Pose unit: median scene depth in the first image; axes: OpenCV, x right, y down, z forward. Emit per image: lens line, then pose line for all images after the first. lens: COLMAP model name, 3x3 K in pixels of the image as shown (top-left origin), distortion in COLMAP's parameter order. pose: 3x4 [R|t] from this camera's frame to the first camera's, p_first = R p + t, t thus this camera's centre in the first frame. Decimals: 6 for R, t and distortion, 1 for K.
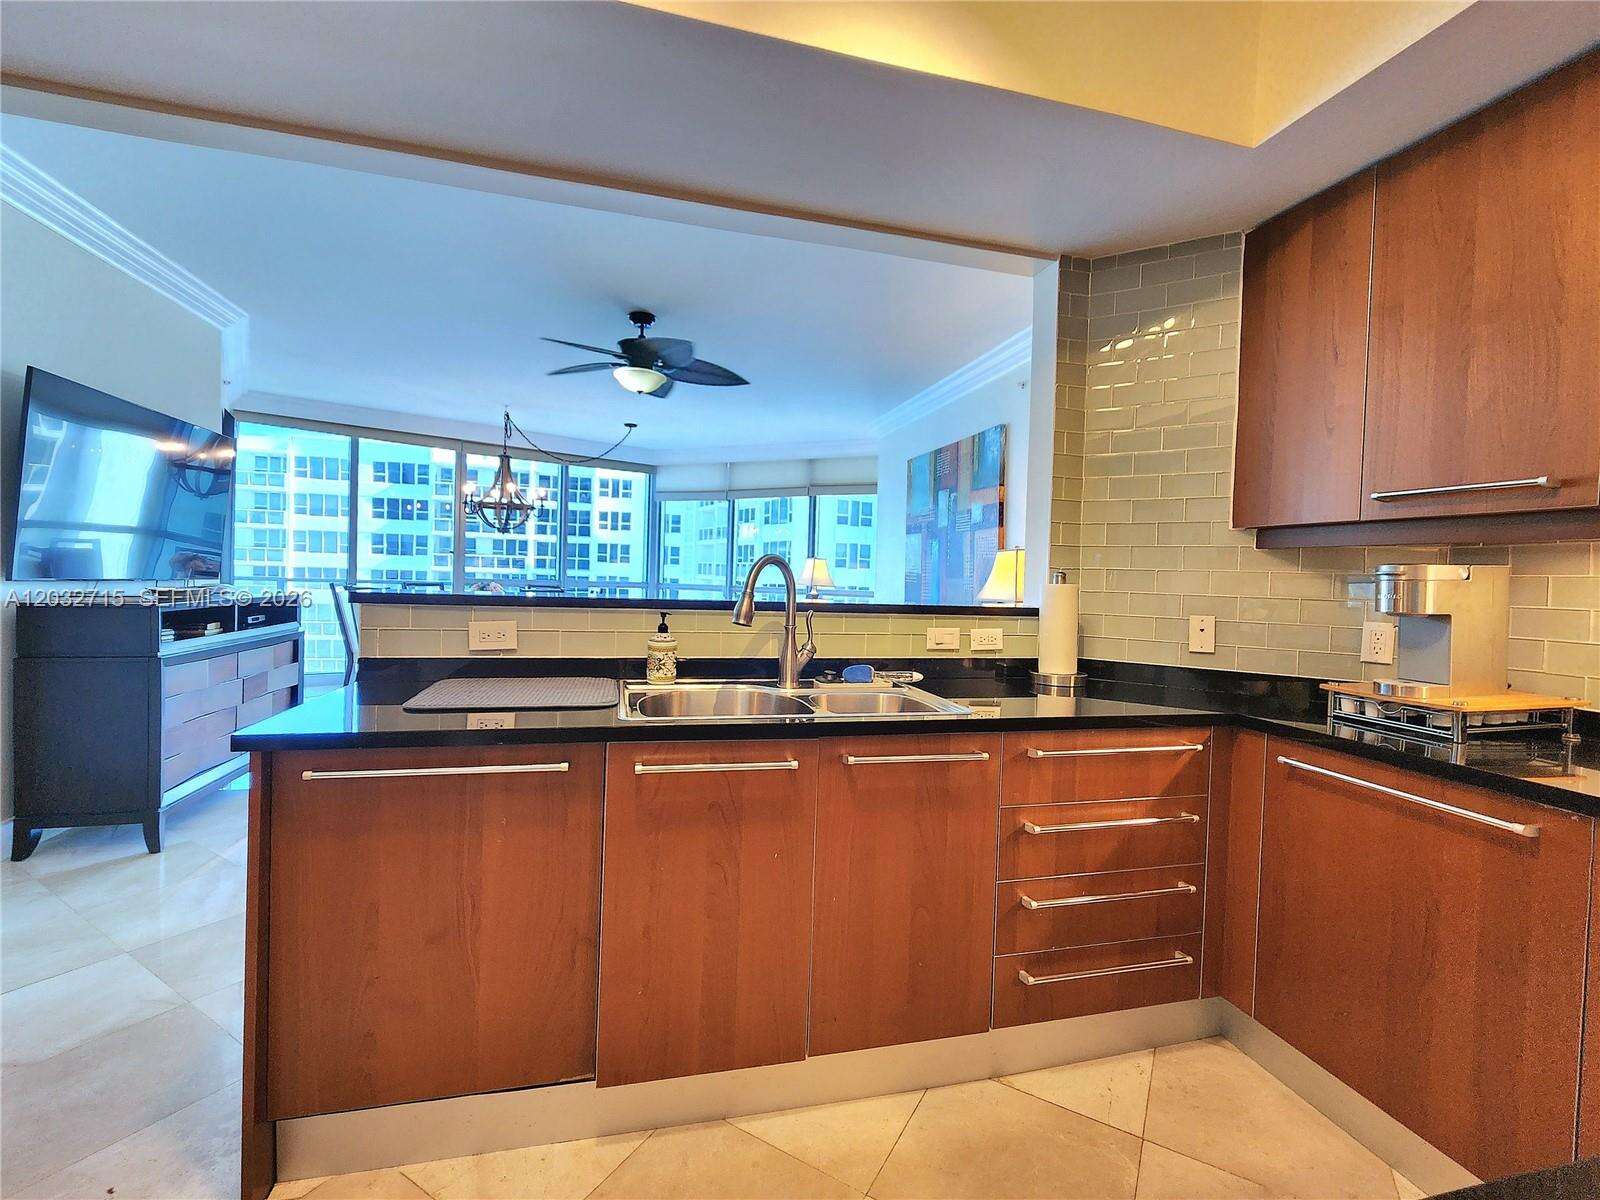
lens RADIAL K [[689.0, 0, 799.2], [0, 689.0, 588.8], [0, 0, 1]] dist [-0.001503, -0.000096]
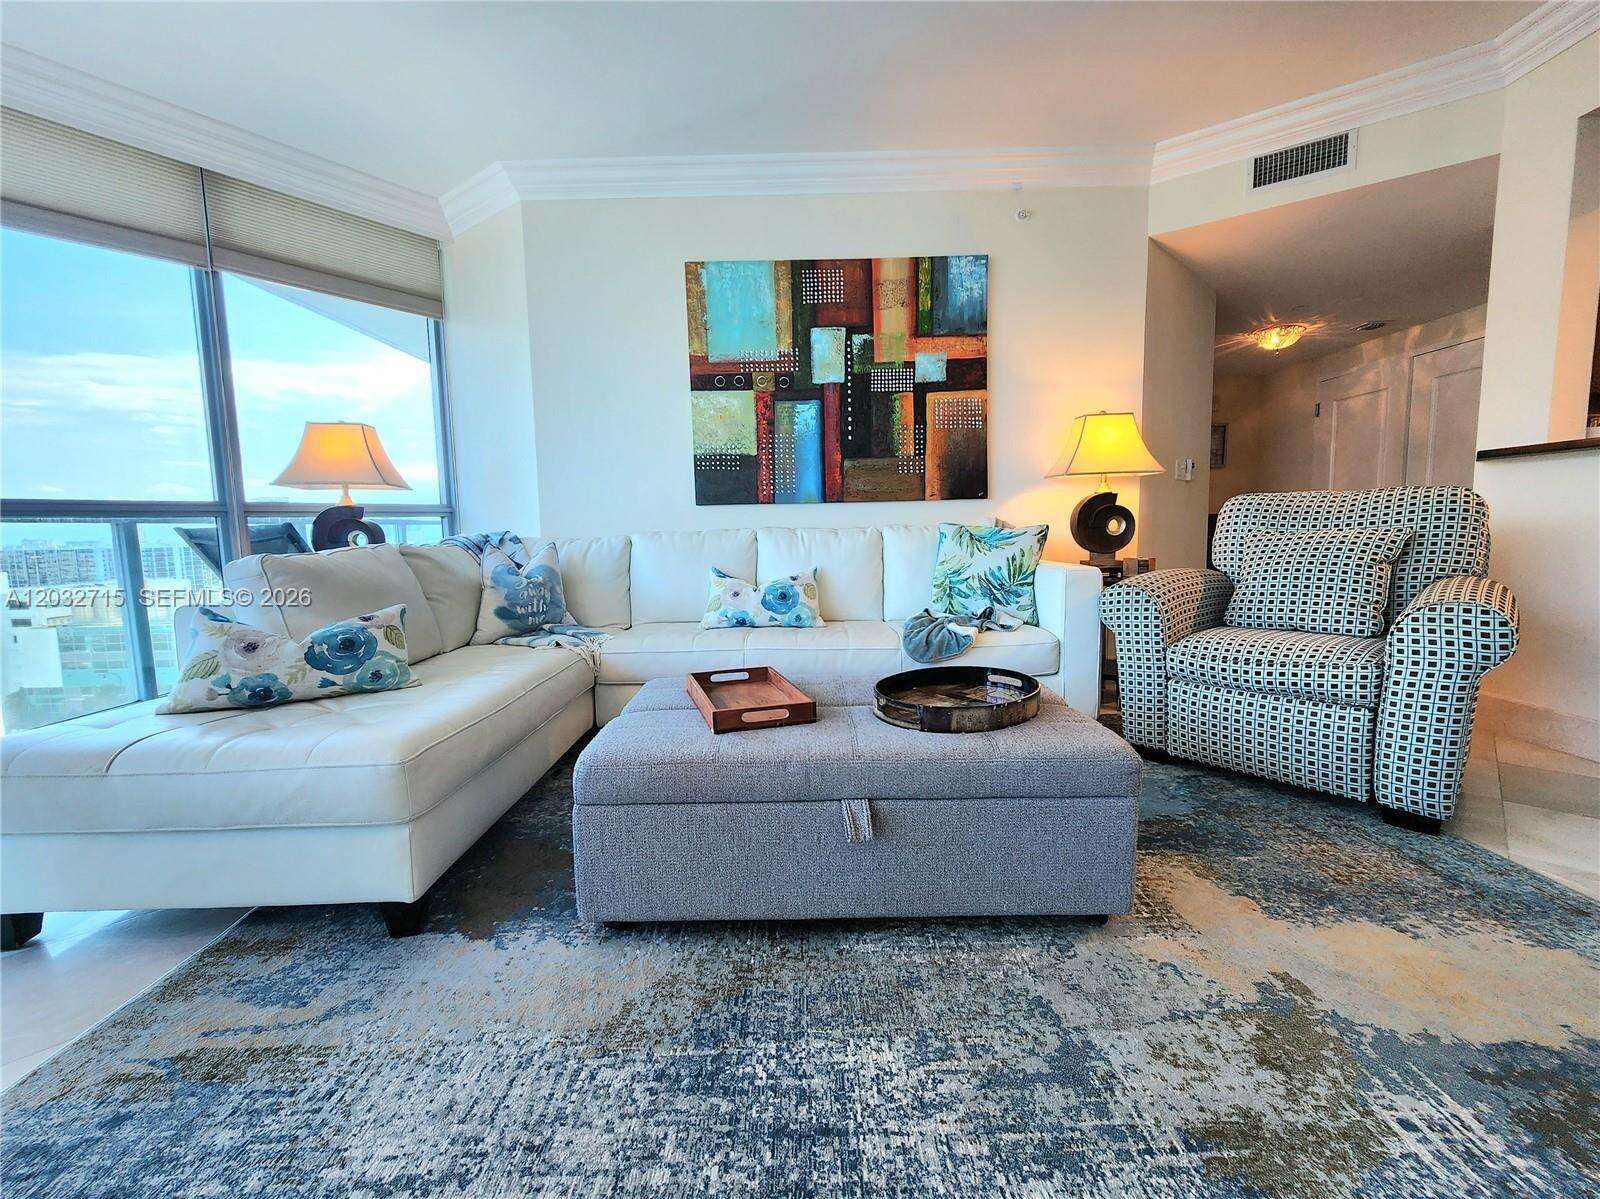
lens RADIAL K [[658.4, 0, 796.5], [0, 658.4, 590.6], [0, 0, 1]] dist [0.000718, -0.000065]
pose [[0.237116, -0.132848, 0.962355, -0.533892], [0.050905, 0.990944, 0.124252, 0.036663], [-0.970147, 0.019527, 0.241732, 1.034871]]
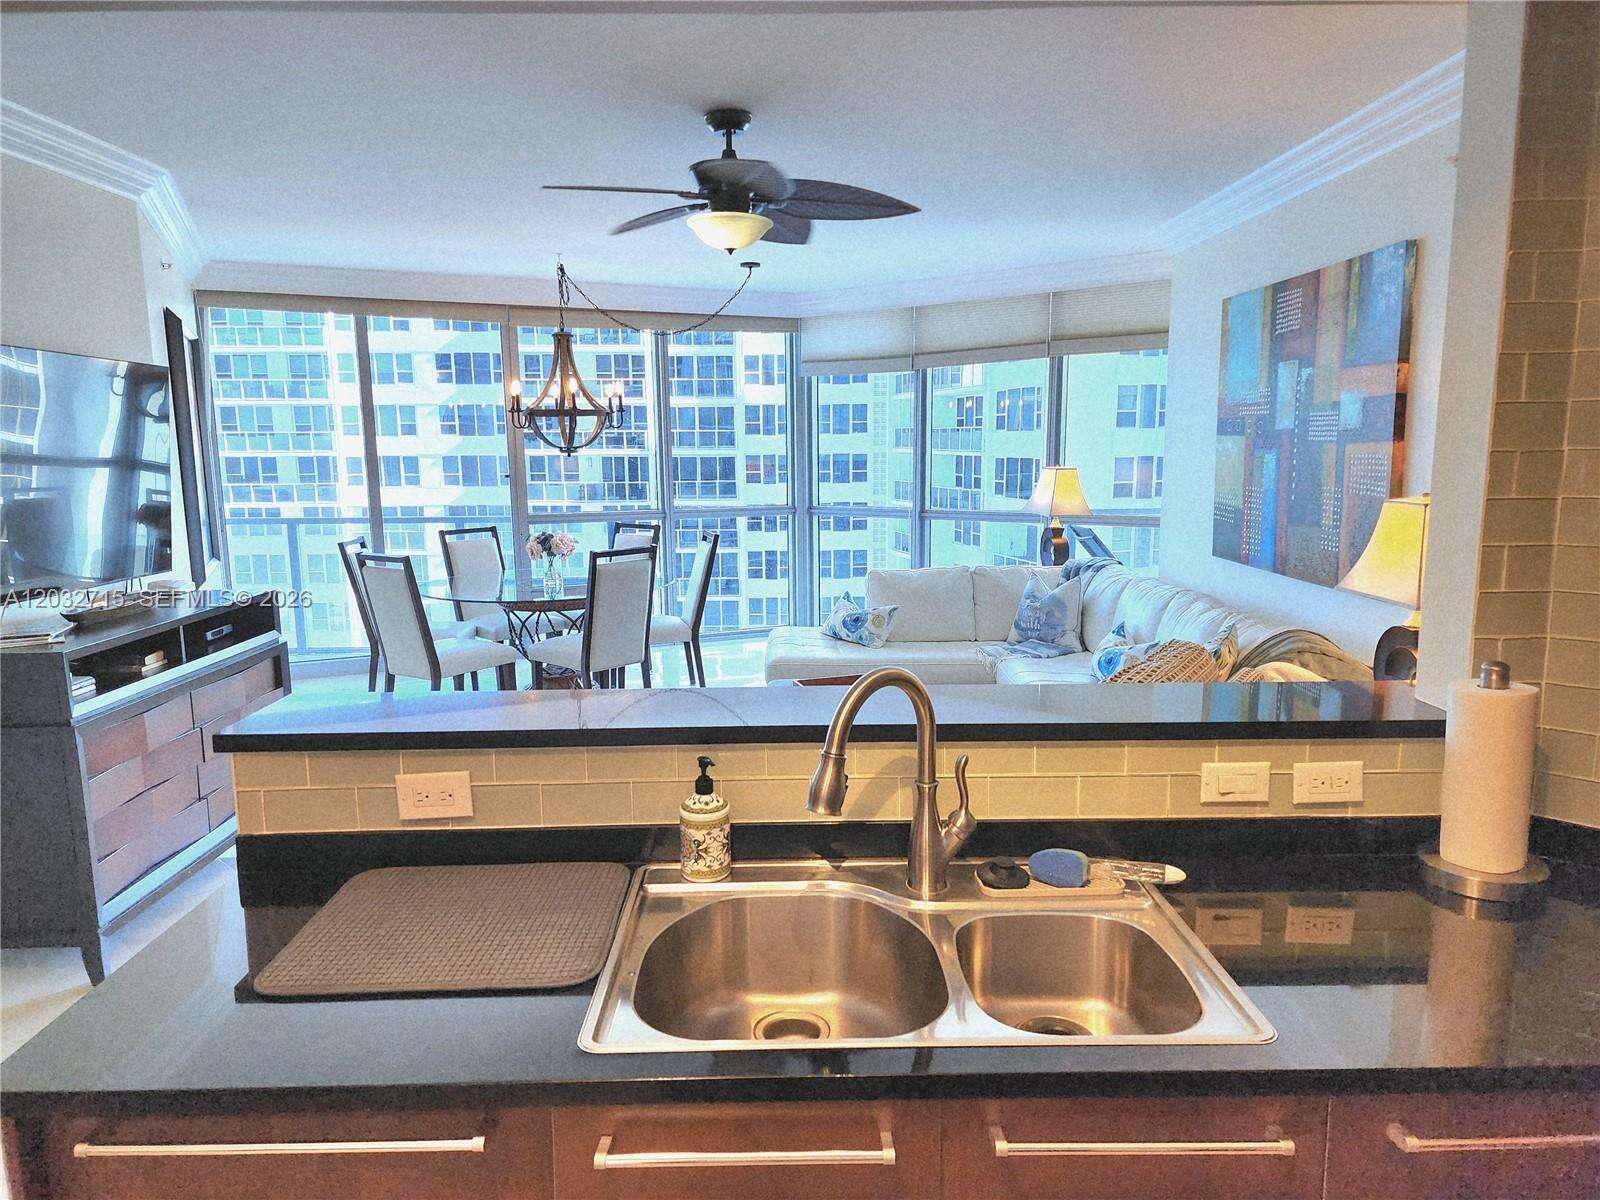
lens RADIAL K [[1057.4, 0, 800.0], [0, 1057.4, 600.0], [0, 0, 1]] dist [0.038020, -0.002296]
pose [[0.971169, -0.005398, -0.238330, 0.039917], [0.035911, 0.991648, 0.123873, -0.086276], [0.235670, -0.128861, 0.963252, 0.077243]]
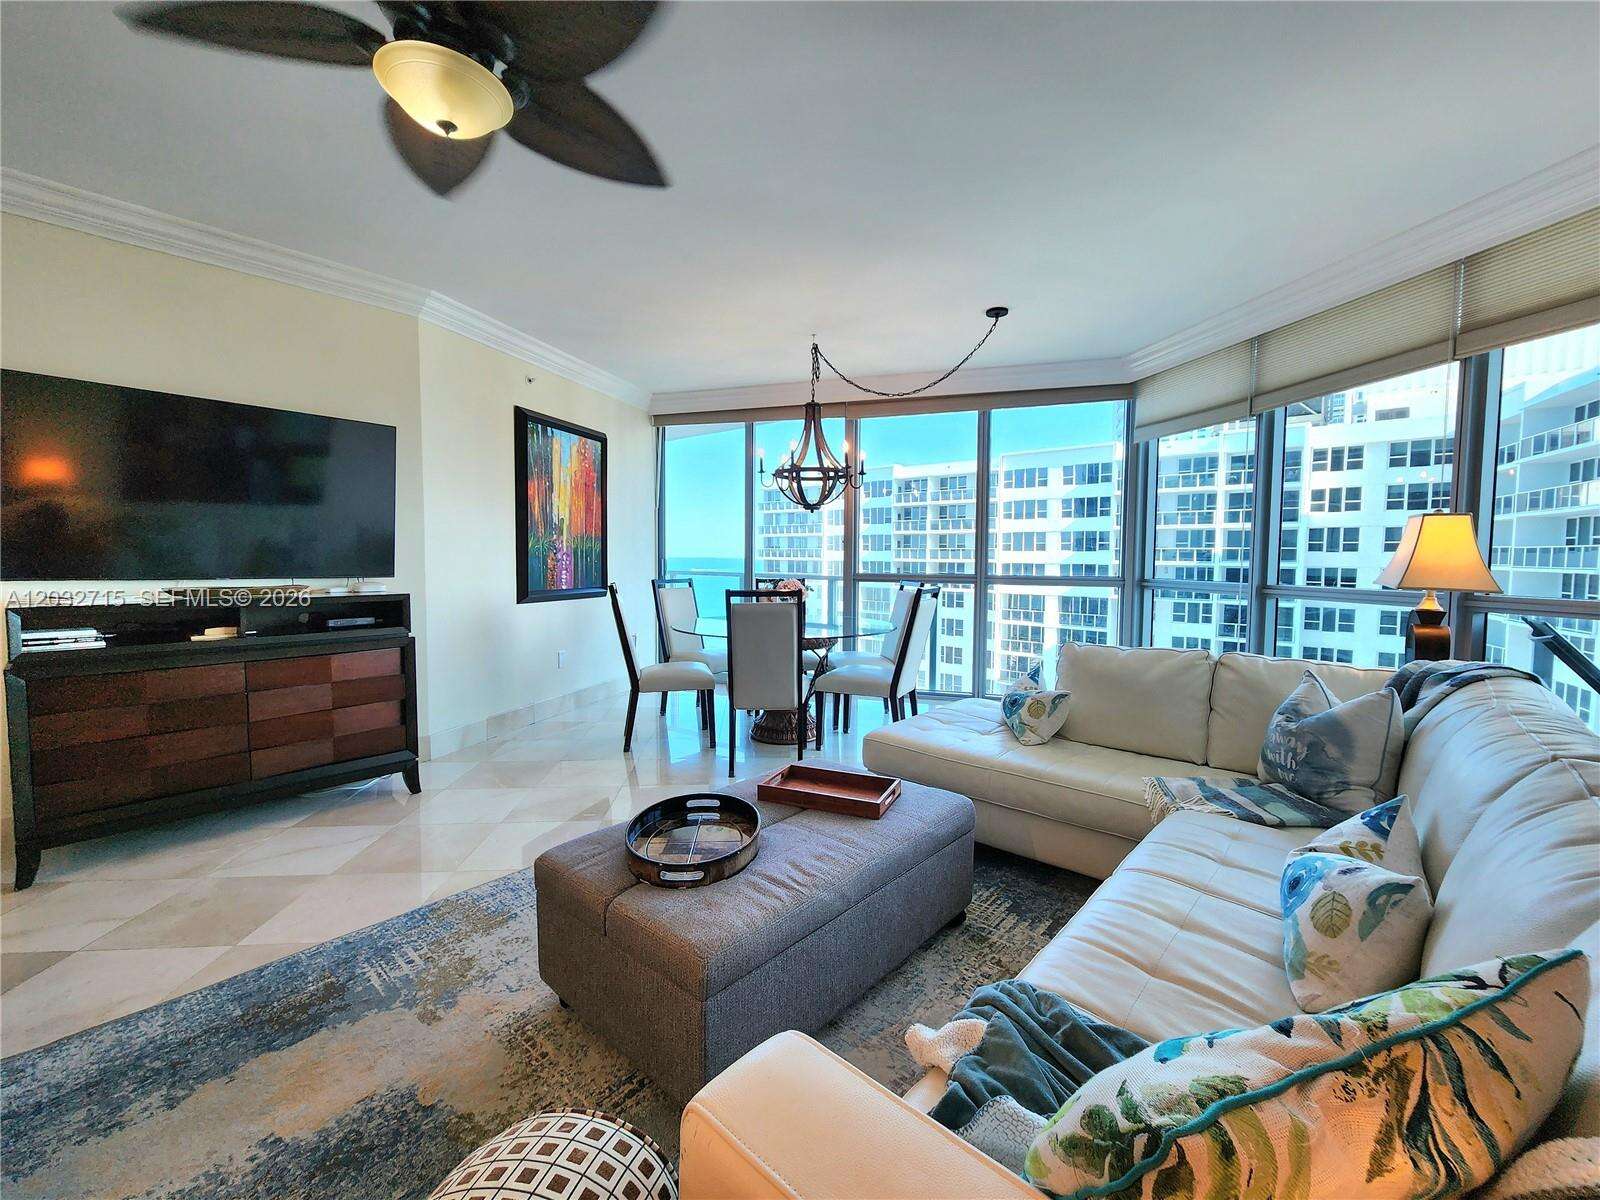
lens RADIAL K [[658.4, 0, 796.5], [0, 658.4, 591.1], [0, 0, 1]] dist [0.000718, -0.000065]
pose [[0.569576, 0.016775, -0.821767, 0.196187], [-0.005426, 0.999847, 0.016649, -0.011412], [0.821921, -0.005024, 0.569580, 0.839382]]
